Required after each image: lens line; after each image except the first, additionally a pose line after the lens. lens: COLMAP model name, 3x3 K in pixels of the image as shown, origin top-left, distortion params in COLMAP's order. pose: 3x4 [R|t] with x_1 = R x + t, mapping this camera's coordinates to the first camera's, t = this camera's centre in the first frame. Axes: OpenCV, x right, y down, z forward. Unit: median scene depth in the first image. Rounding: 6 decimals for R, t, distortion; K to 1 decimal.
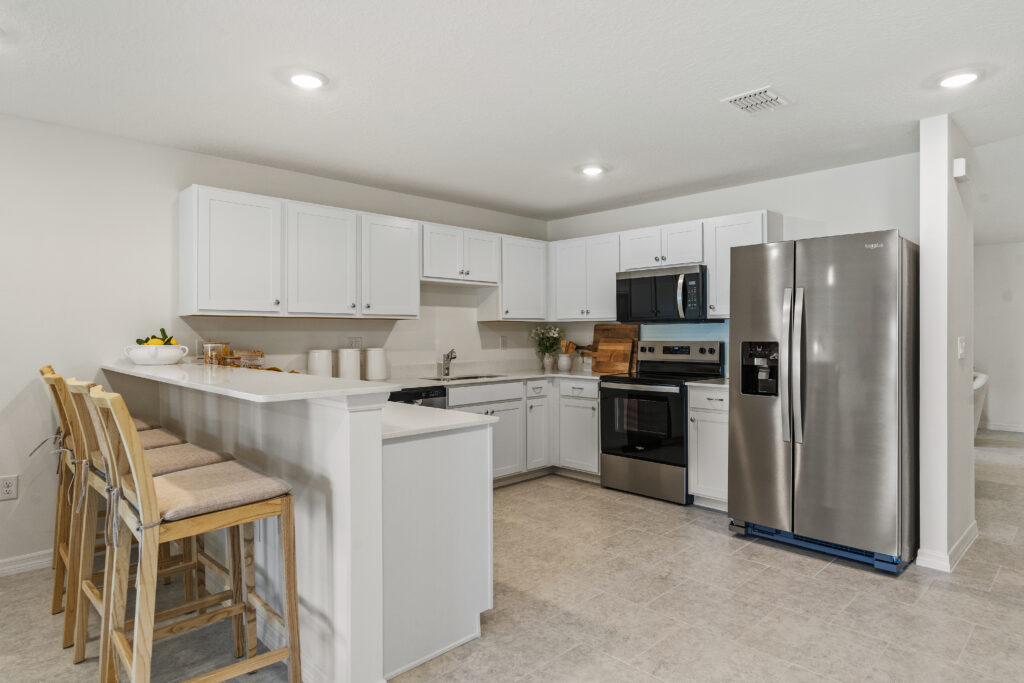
lens RADIAL K [[595.8, 0, 508.0], [0, 595.8, 335.0], [0, 0, 1]] dist [-0.007090, -0.002128]
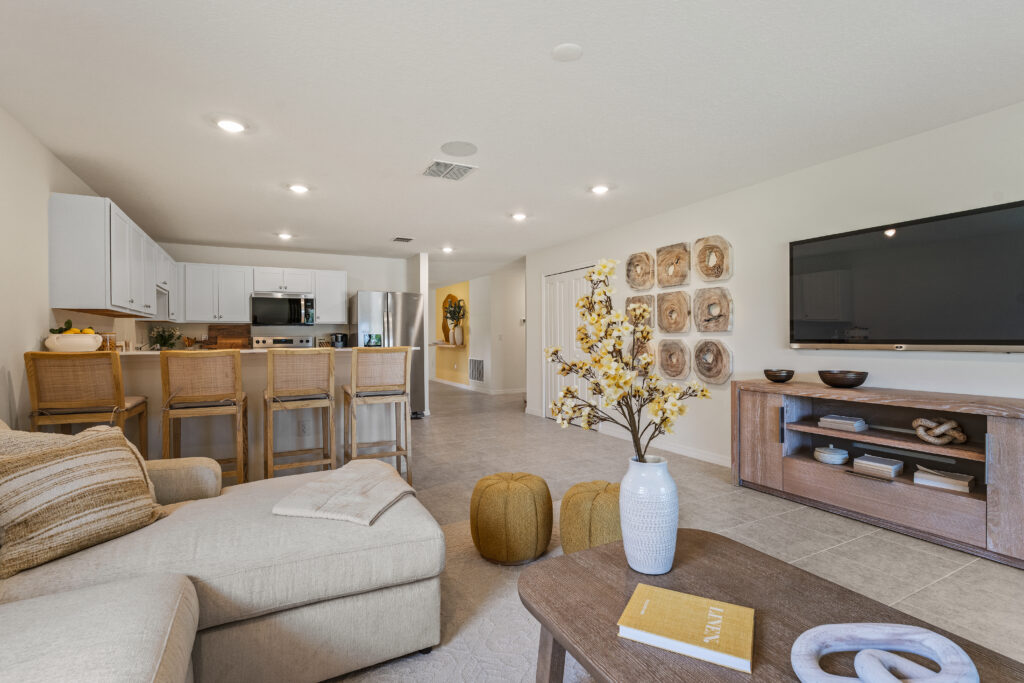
lens RADIAL K [[485.9, 0, 513.4], [0, 485.9, 340.2], [0, 0, 1]] dist [-0.002873, -0.000162]
pose [[0.277122, -0.007260, 0.960807, -0.922983], [0.008296, 0.999952, 0.005163, 0.021215], [-0.960799, 0.006540, 0.277169, -0.020929]]
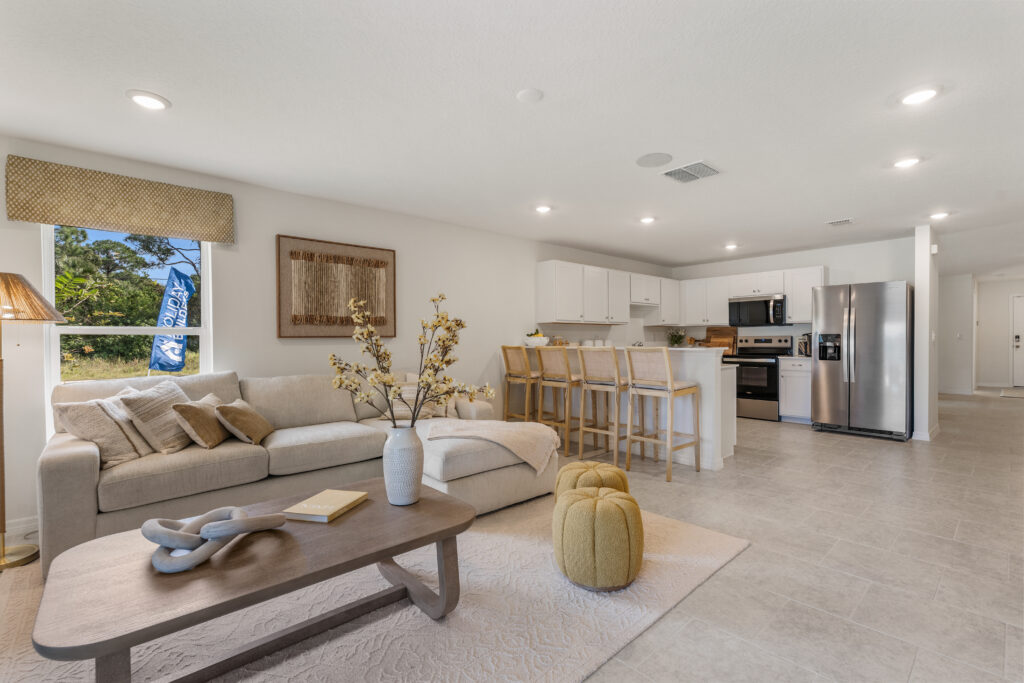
lens RADIAL K [[461.6, 0, 518.3], [0, 461.6, 344.8], [0, 0, 1]] dist [0.003229, 0.000462]
pose [[0.999738, -0.003255, -0.022660, -0.461385], [0.003502, 0.999935, 0.010869, 0.019938], [0.022623, -0.010946, 0.999684, -0.461442]]
